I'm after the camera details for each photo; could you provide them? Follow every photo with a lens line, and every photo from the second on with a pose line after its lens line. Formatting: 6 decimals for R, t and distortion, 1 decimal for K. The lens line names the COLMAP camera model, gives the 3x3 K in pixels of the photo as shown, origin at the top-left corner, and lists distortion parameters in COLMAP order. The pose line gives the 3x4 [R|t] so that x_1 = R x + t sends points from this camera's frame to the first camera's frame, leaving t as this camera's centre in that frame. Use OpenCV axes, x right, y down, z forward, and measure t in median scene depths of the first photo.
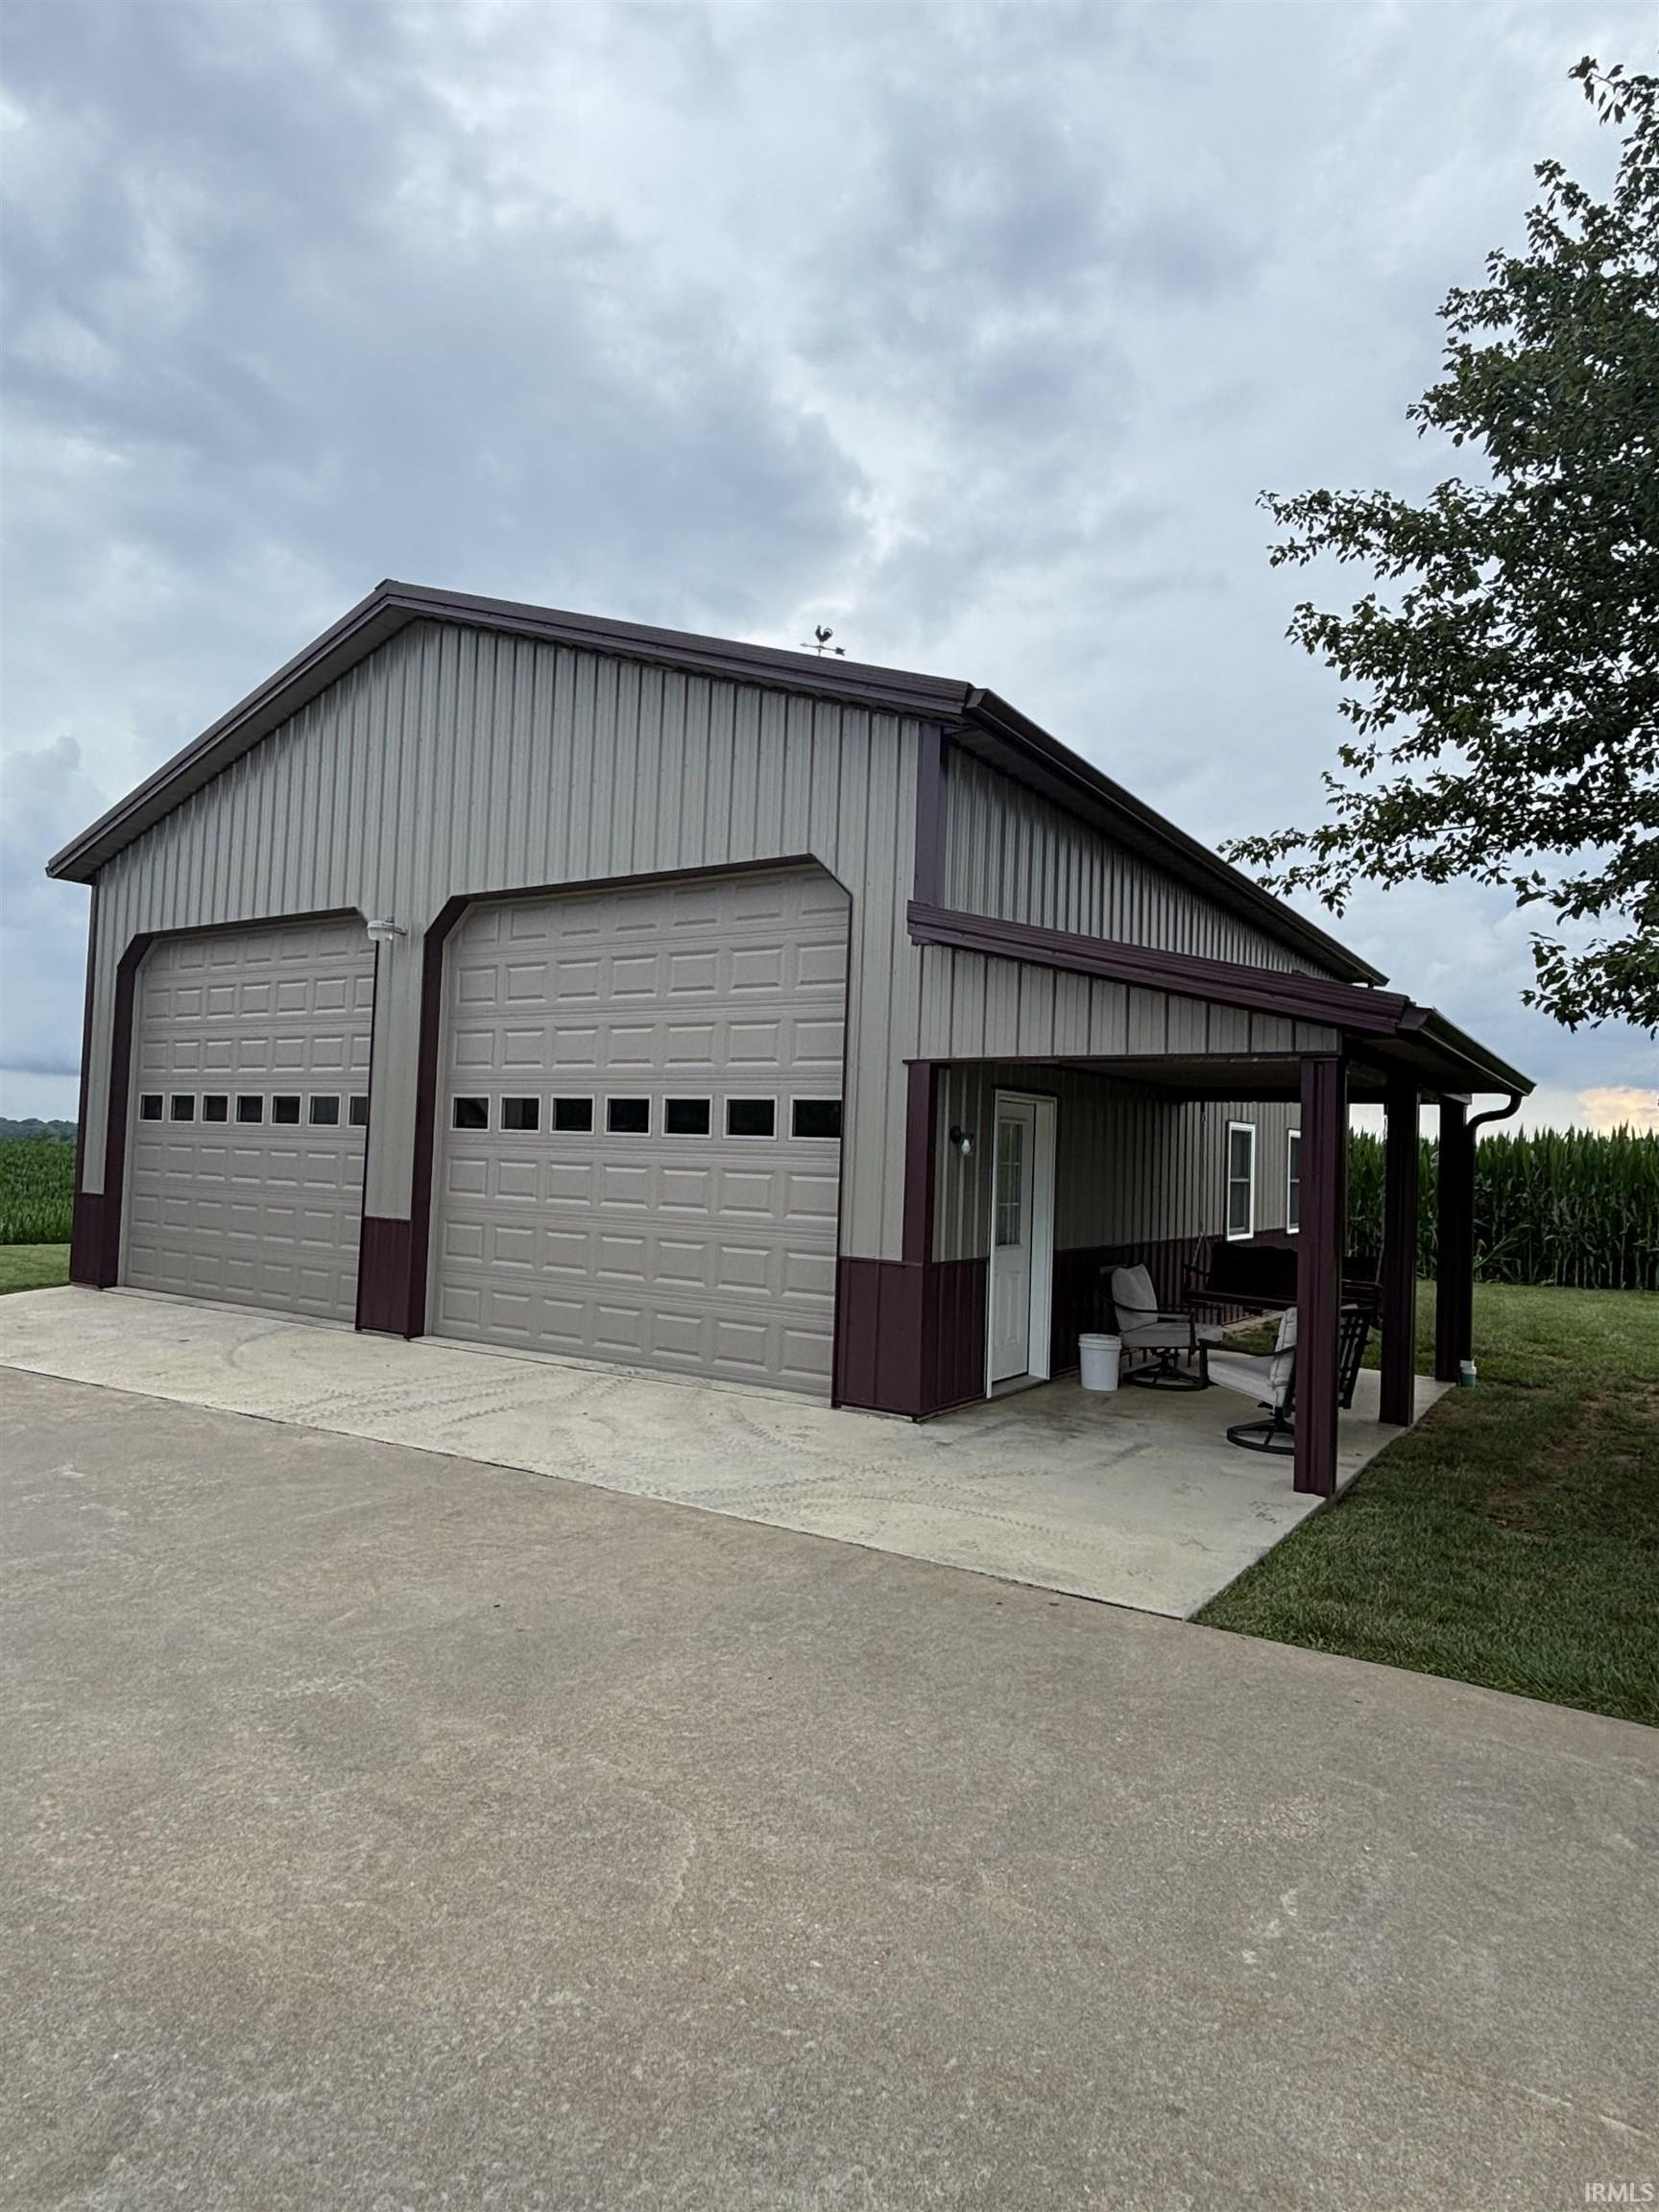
lens RADIAL K [[1261.9, 0, 798.7], [0, 1261.9, 1093.3], [0, 0, 1]] dist [0.006579, 0.001639]
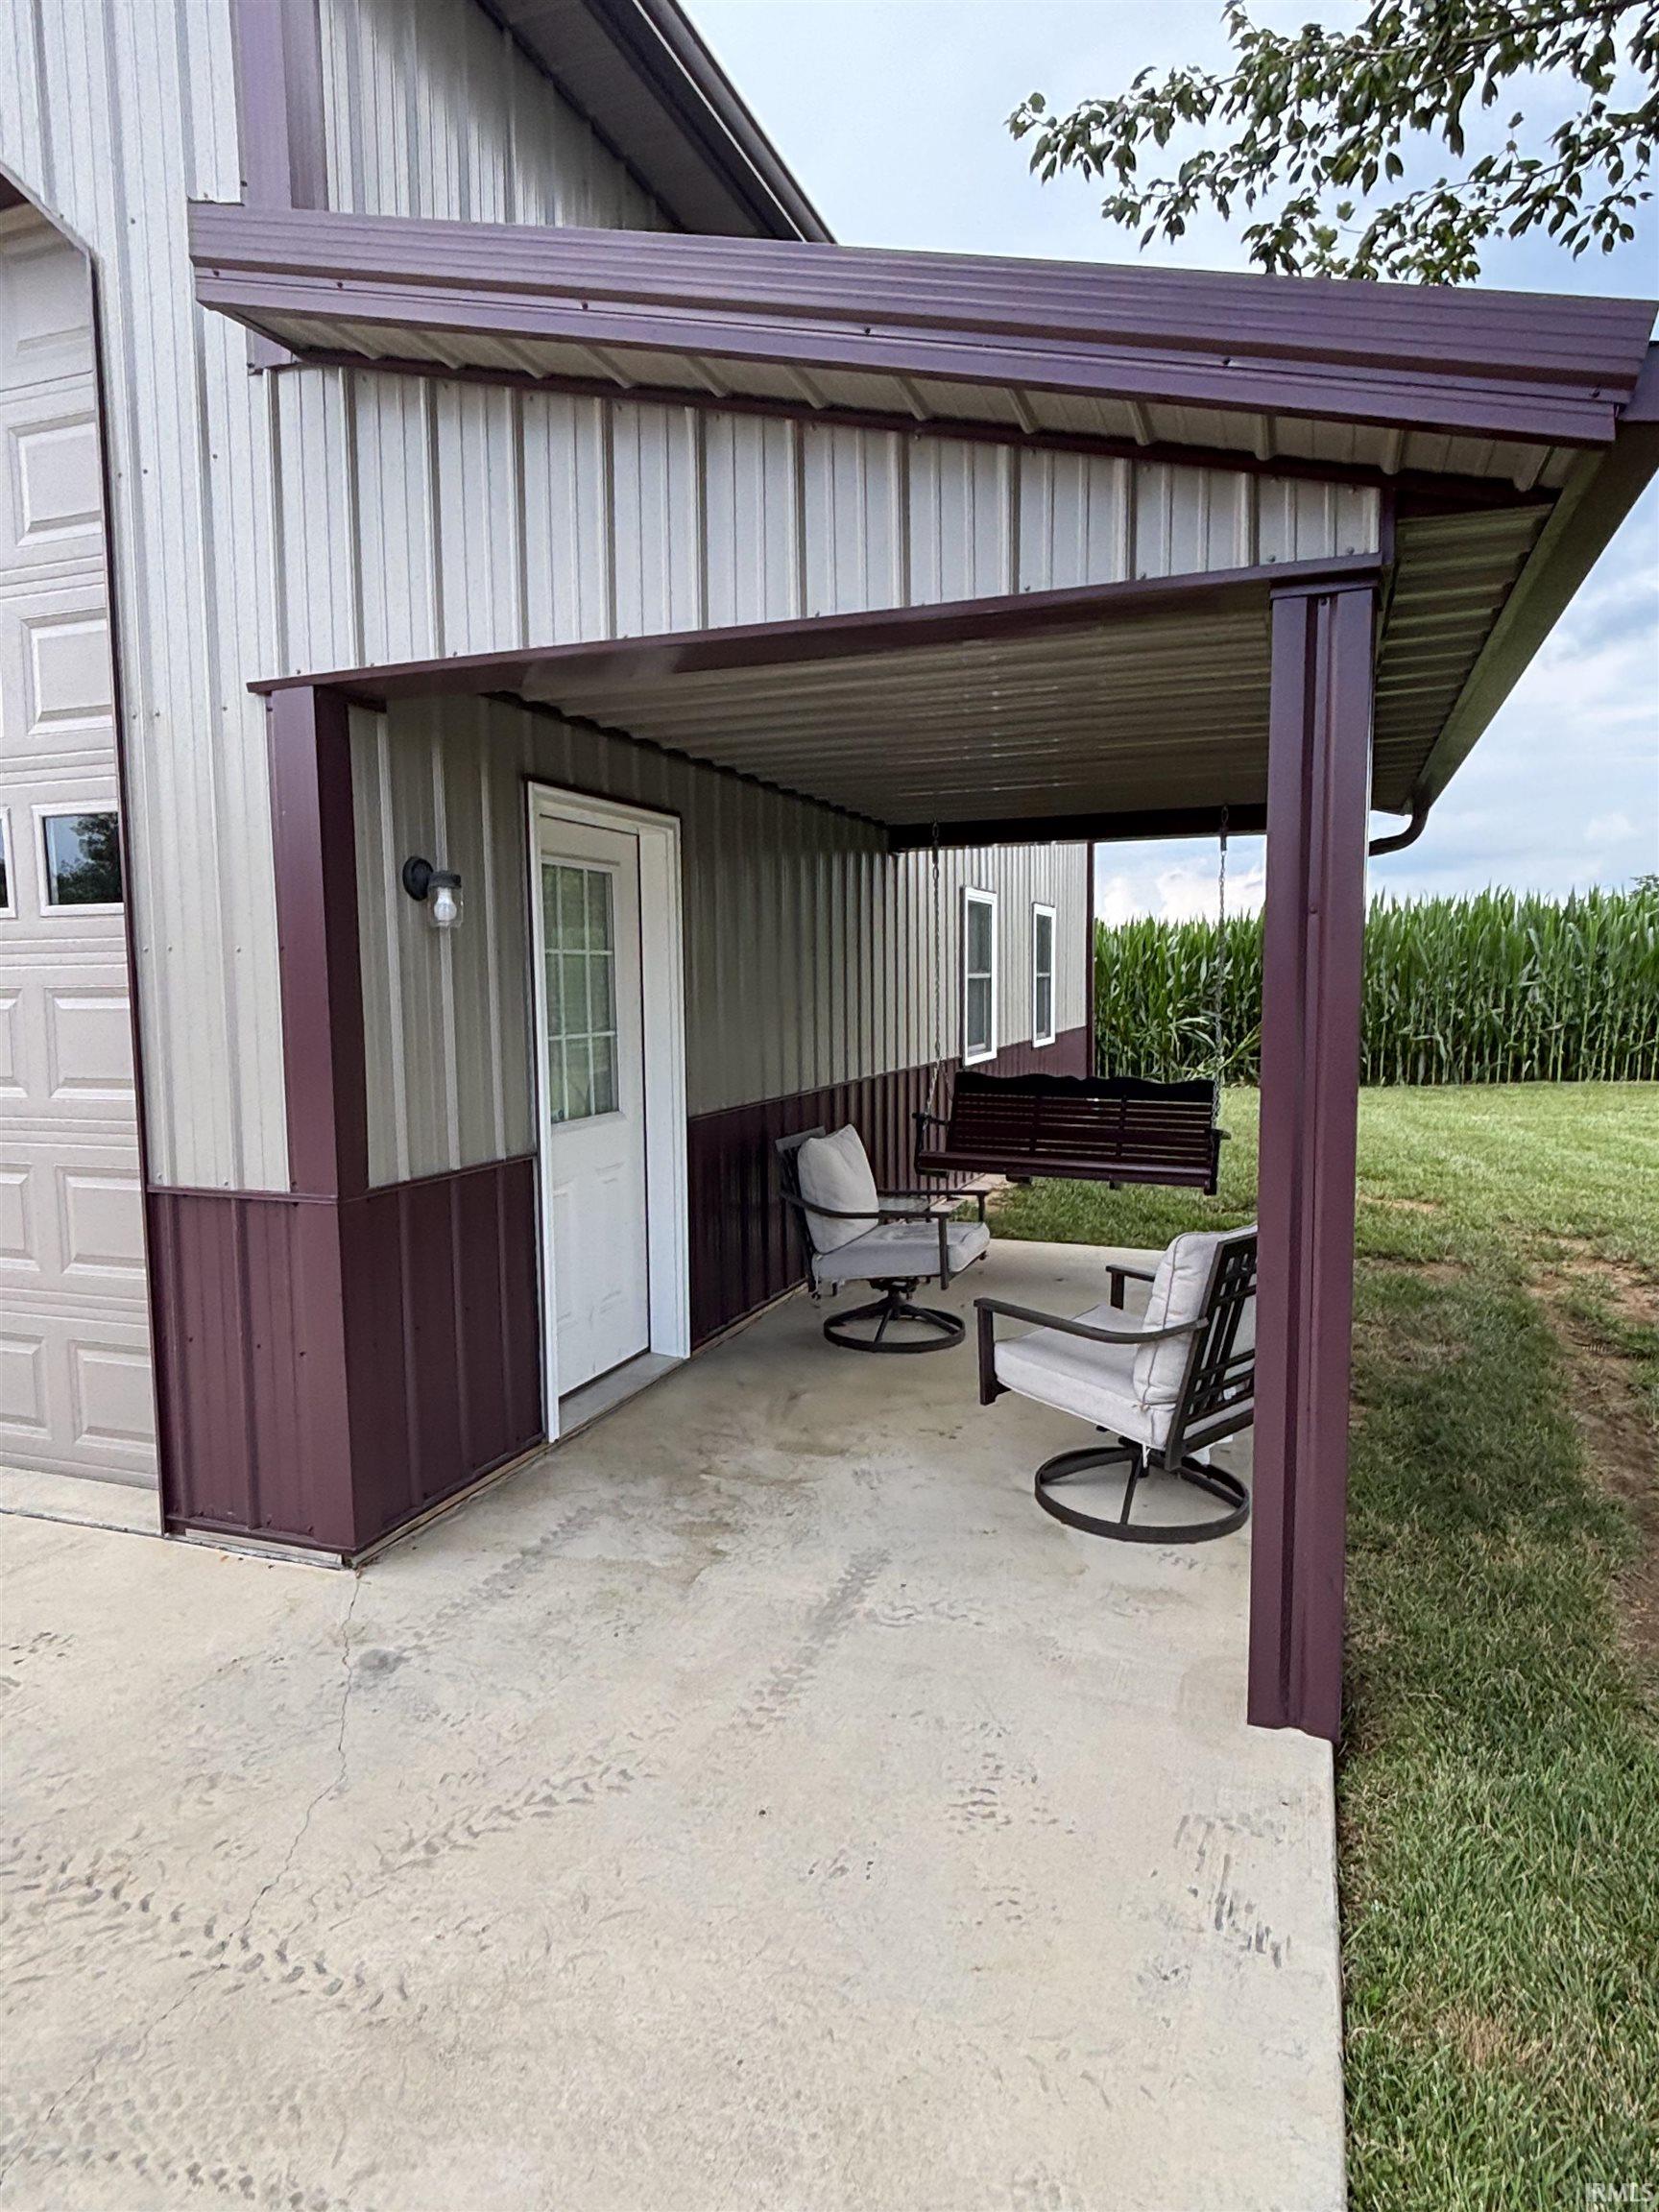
lens RADIAL K [[1323.0, 0, 829.5], [0, 1323.0, 1106.0], [0, 0, 1]] dist [0.000840, -0.000197]
pose [[0.965455, -0.071491, 0.250572, 0.117701], [0.034112, 0.988027, 0.150462, 0.038370], [-0.258329, -0.136717, 0.956334, 0.445405]]
